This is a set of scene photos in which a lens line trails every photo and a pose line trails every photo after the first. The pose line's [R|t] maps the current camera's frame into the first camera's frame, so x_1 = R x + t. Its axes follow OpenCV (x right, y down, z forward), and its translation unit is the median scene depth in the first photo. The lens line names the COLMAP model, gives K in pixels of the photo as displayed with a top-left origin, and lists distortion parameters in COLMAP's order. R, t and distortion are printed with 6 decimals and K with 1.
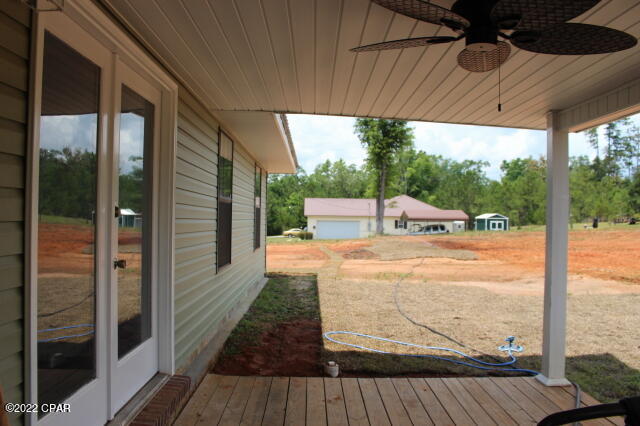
lens RADIAL K [[535.1, 0, 320.0], [0, 535.1, 213.0], [0, 0, 1]] dist [-0.157915, 0.126494]
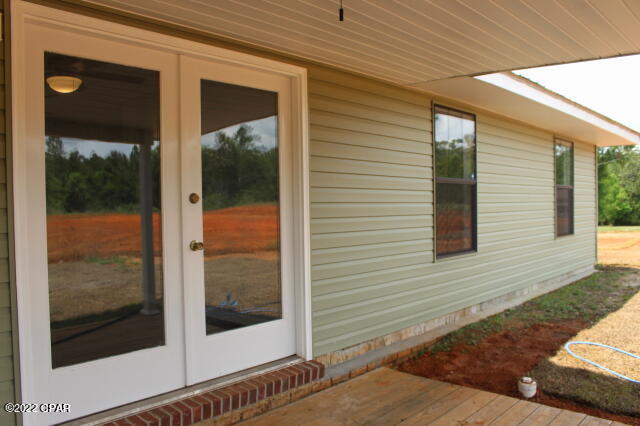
lens RADIAL K [[535.1, 0, 320.0], [0, 535.1, 213.0], [0, 0, 1]] dist [-0.157915, 0.126494]
pose [[0.724264, -0.009462, -0.689458, 0.331768], [0.028326, 0.999470, 0.016040, 0.010534], [0.688941, -0.031147, 0.724148, 0.221041]]
